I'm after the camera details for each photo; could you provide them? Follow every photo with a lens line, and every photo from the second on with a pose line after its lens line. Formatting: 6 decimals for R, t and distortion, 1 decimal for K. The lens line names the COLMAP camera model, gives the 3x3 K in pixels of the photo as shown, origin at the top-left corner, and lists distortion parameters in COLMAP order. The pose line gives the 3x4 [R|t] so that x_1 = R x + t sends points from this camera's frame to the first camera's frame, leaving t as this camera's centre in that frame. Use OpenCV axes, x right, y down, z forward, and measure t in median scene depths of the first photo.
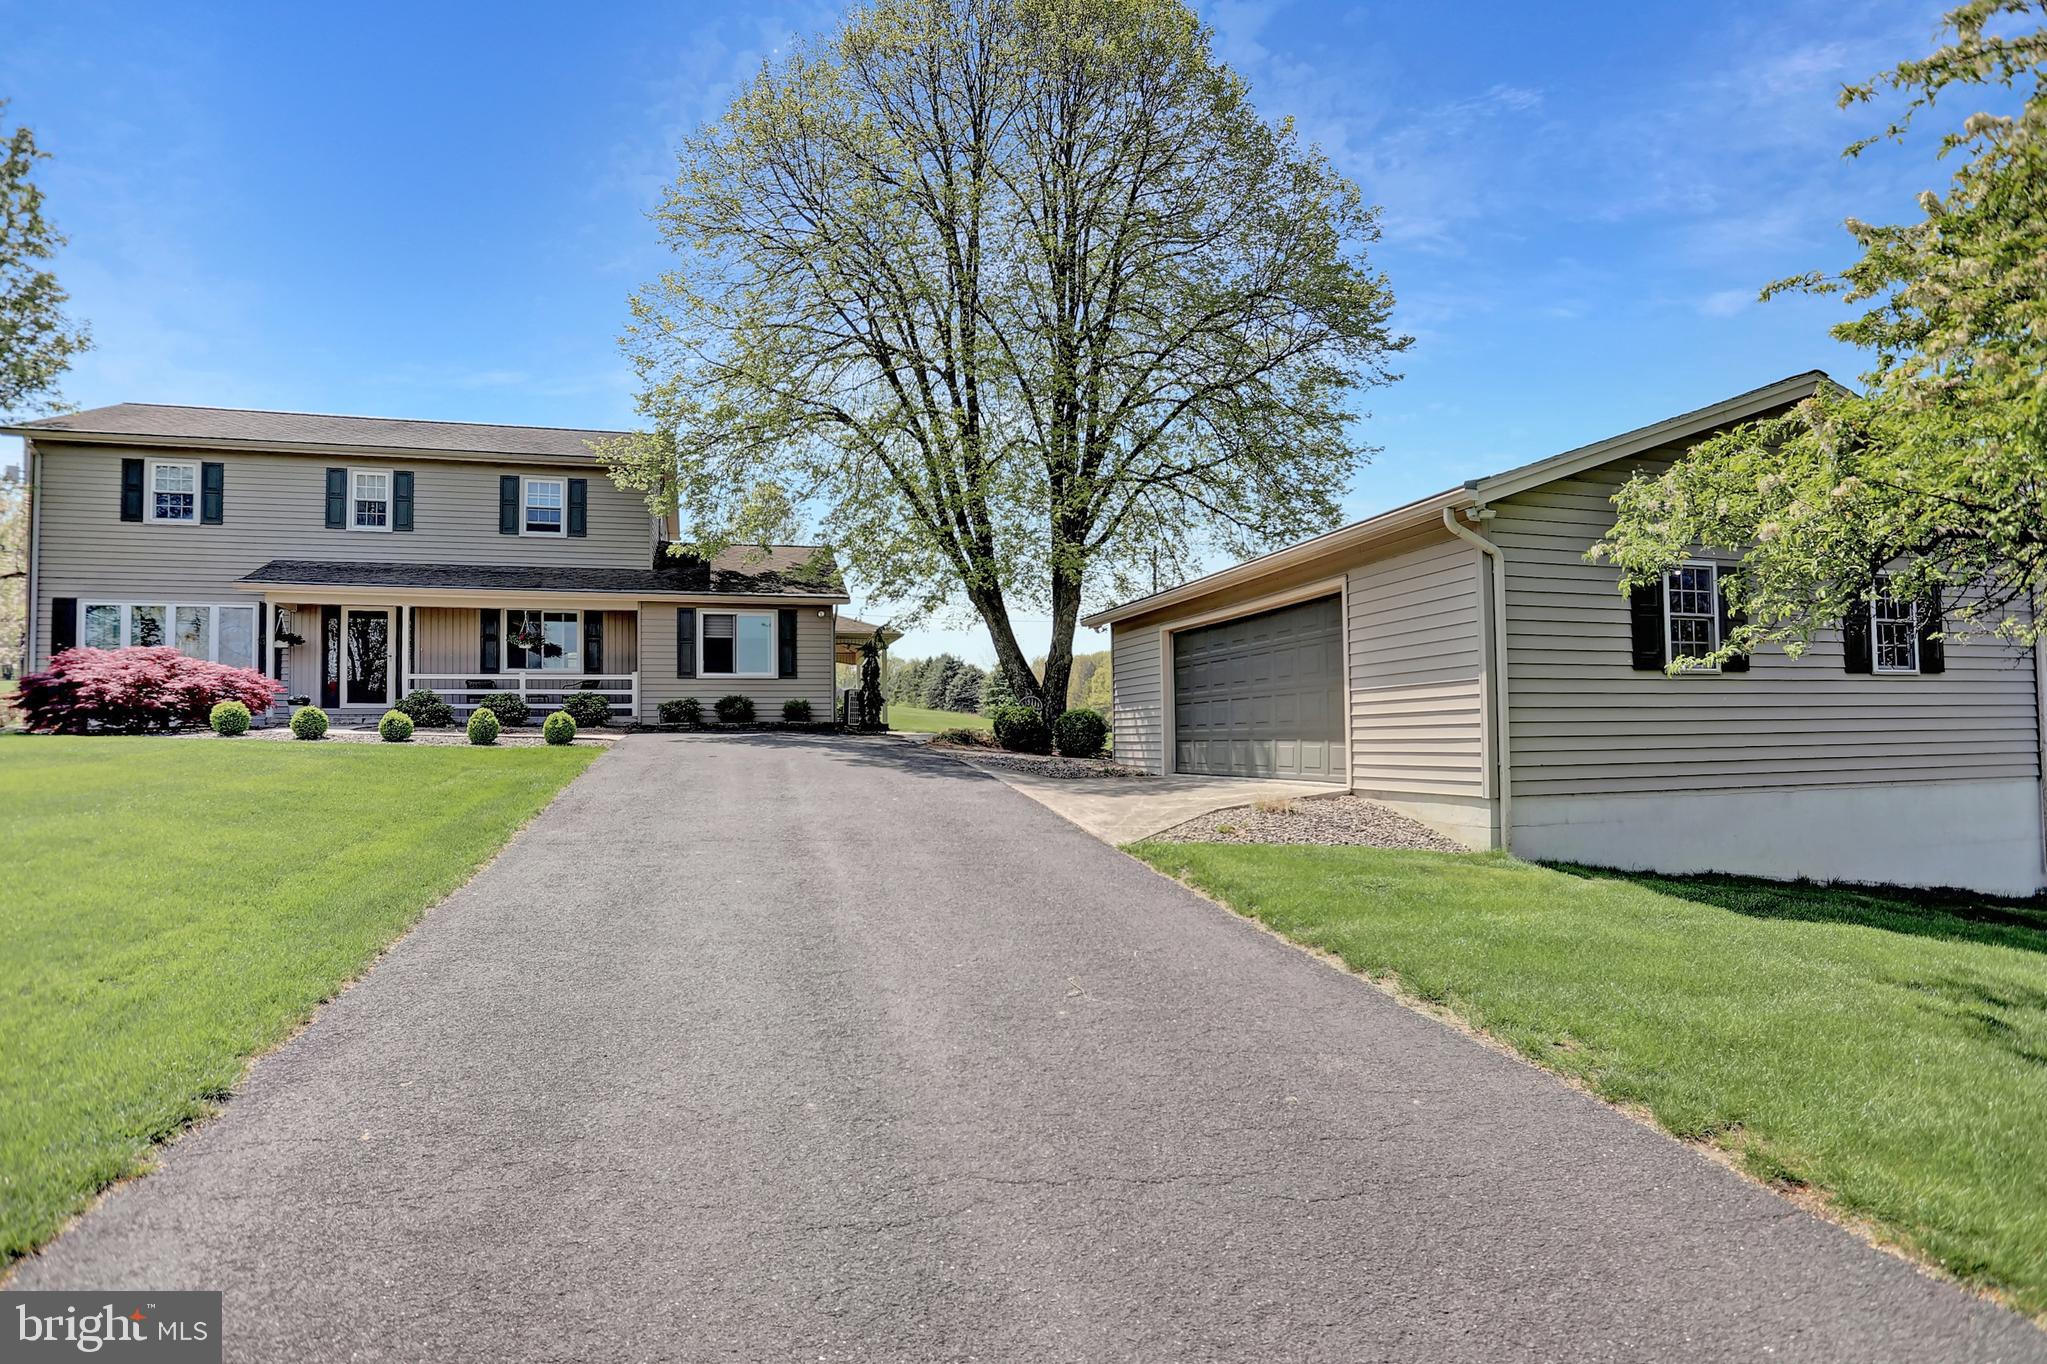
lens RADIAL K [[1075.1, 0, 998.3], [0, 1075.1, 705.2], [0, 0, 1]] dist [-0.014711, 0.000675]
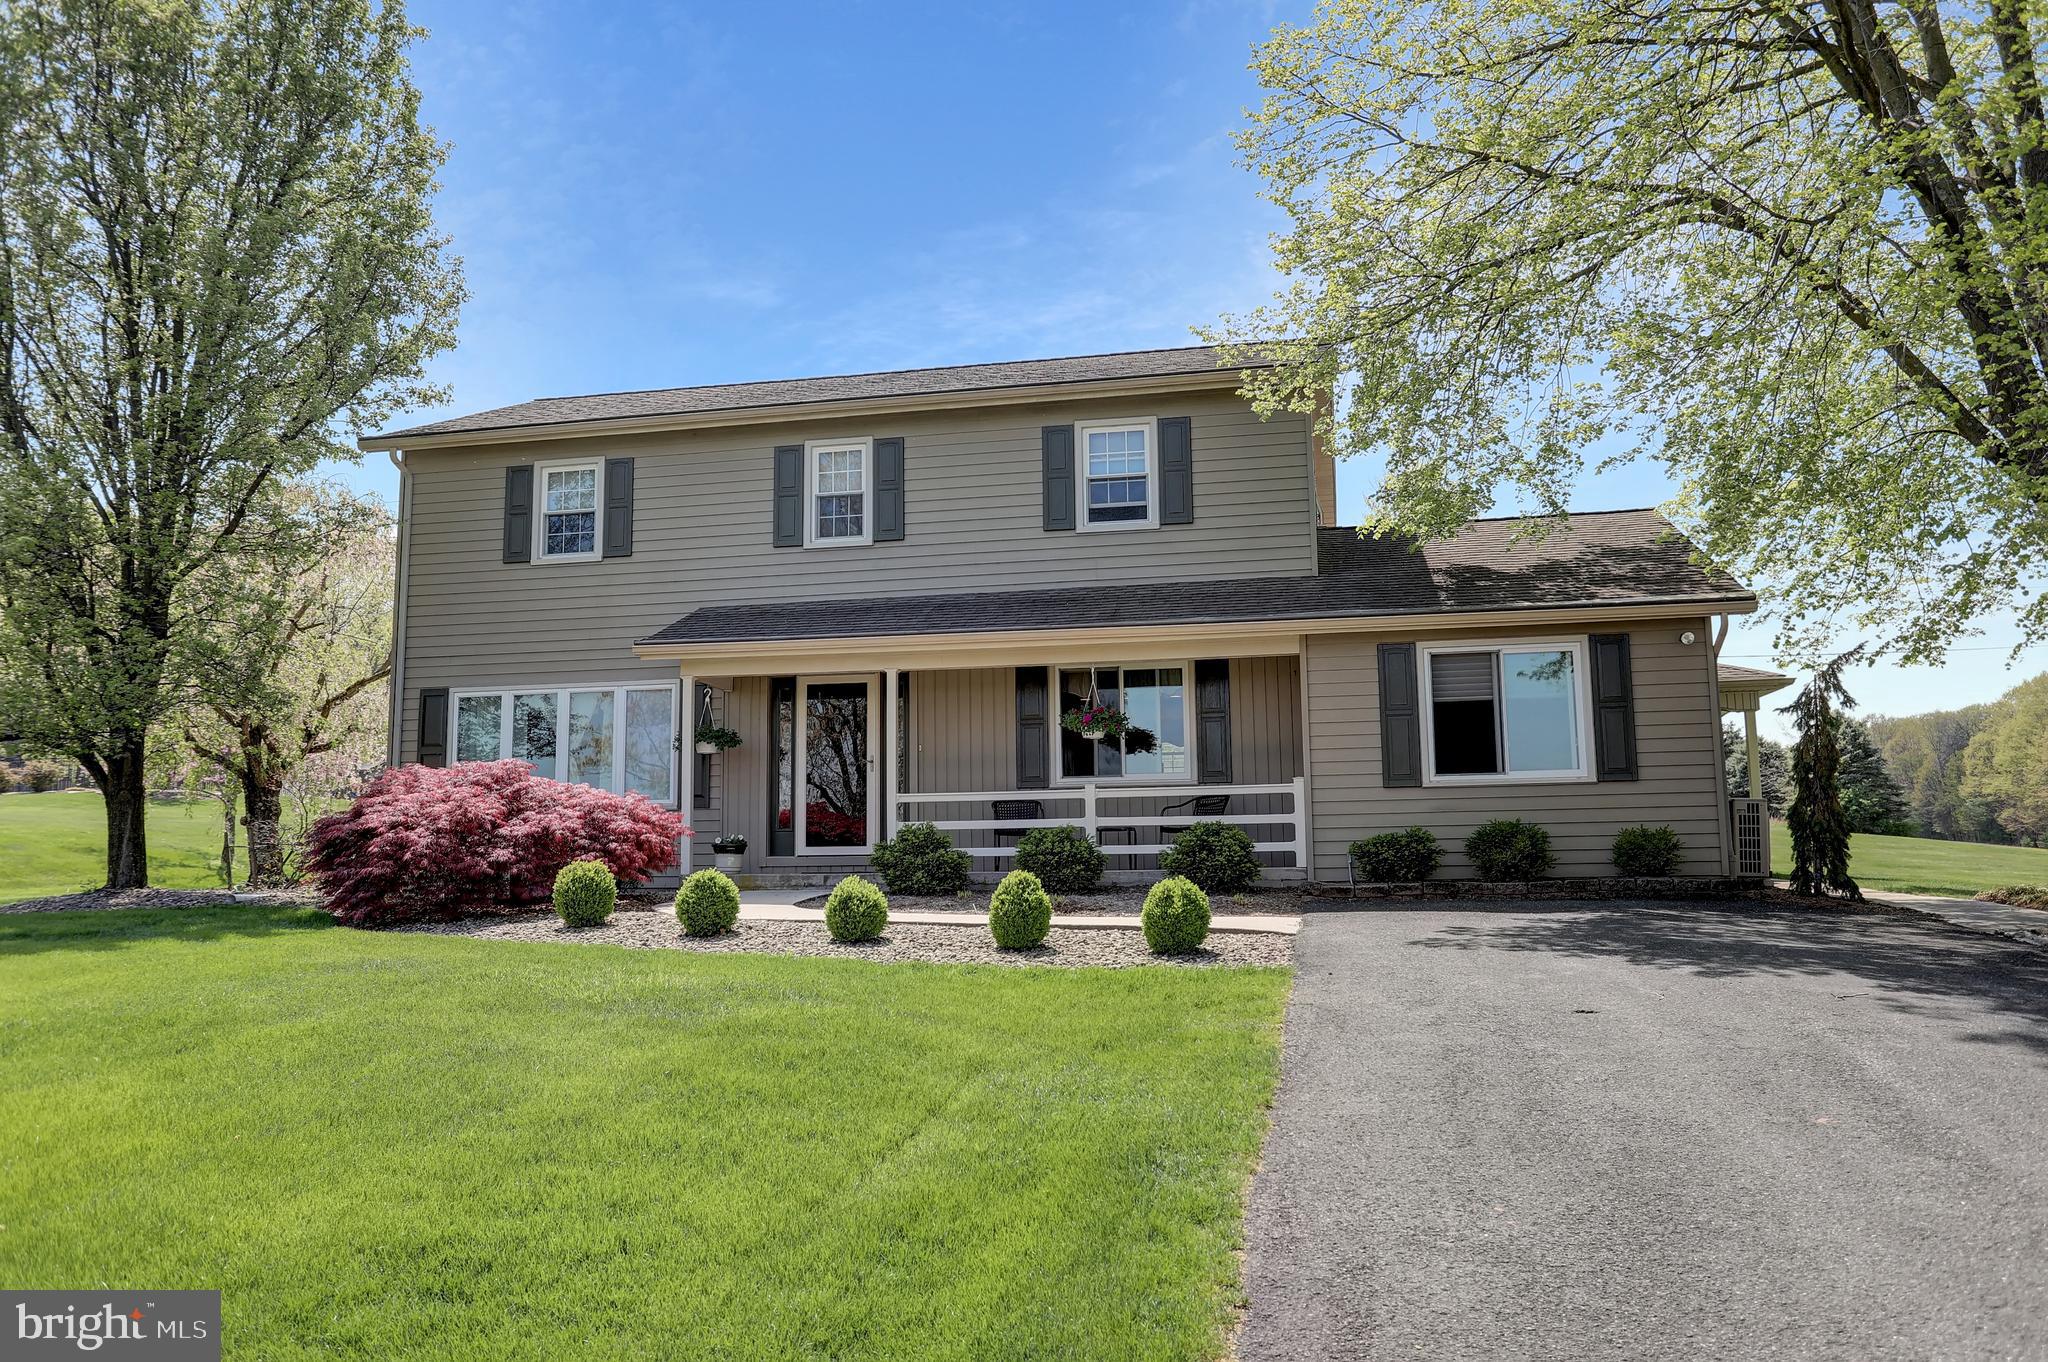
lens RADIAL K [[1499.2, 0, 1024.0], [0, 1499.2, 681.0], [0, 0, 1]] dist [-0.005638, -0.000295]
pose [[0.899299, -0.056341, -0.433690, -0.151183], [0.020147, 0.995951, -0.087609, -0.017309], [0.436870, 0.070049, 0.896793, 0.323771]]
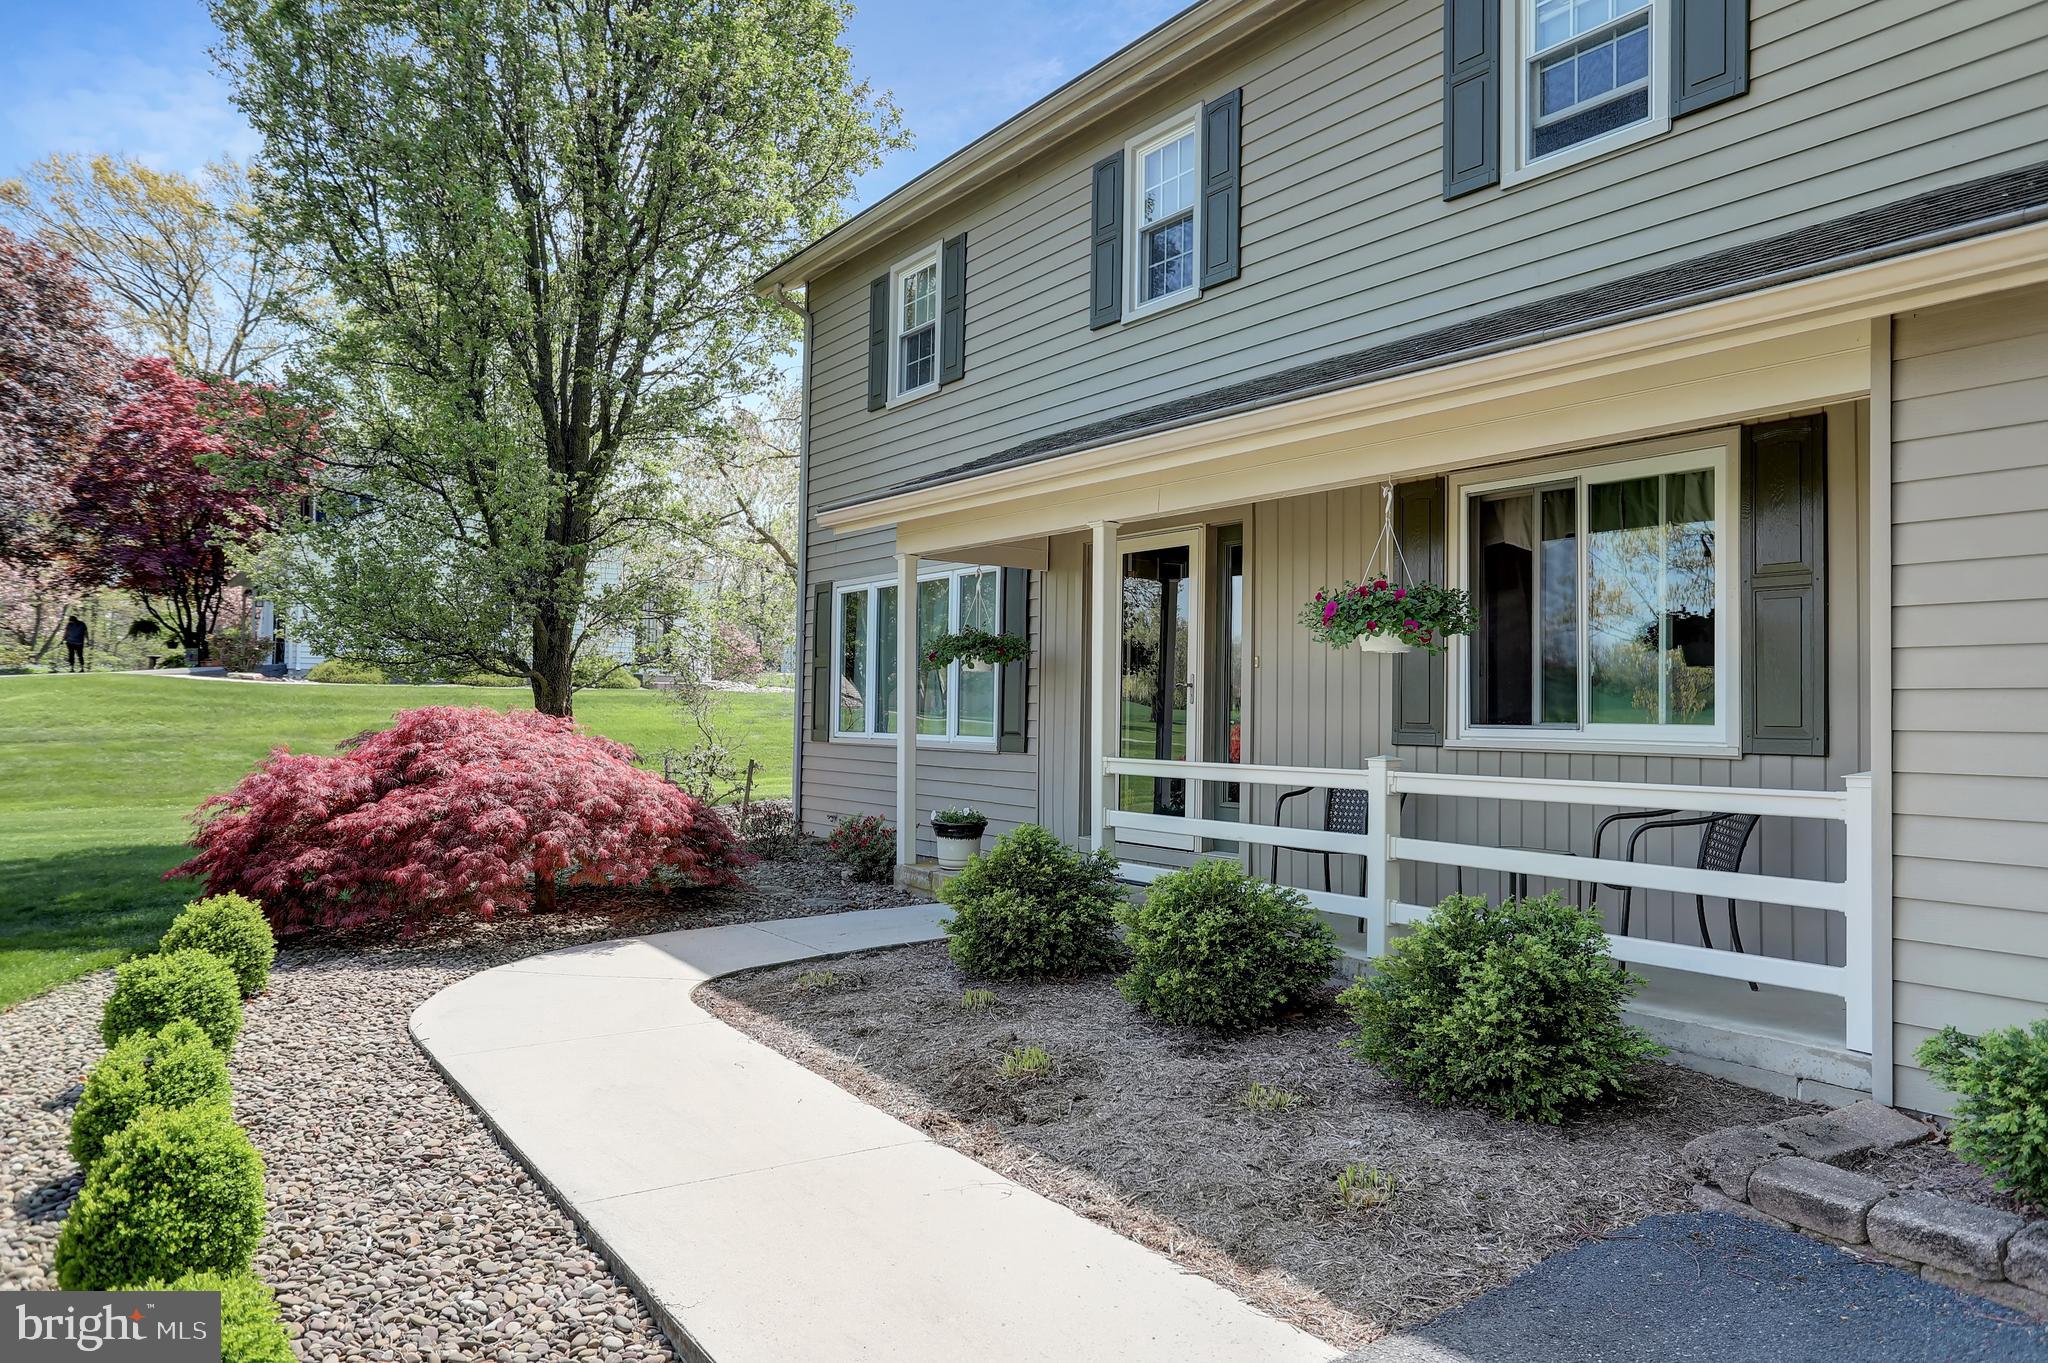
lens RADIAL K [[1501.2, 0, 1026.0], [0, 1501.2, 647.0], [0, 0, 1]] dist [0.040703, 0.000854]
pose [[0.319043, -0.029310, -0.947287, -0.160605], [0.022970, 0.999467, -0.023188, -0.048326], [0.947462, -0.014361, 0.319546, 0.814073]]
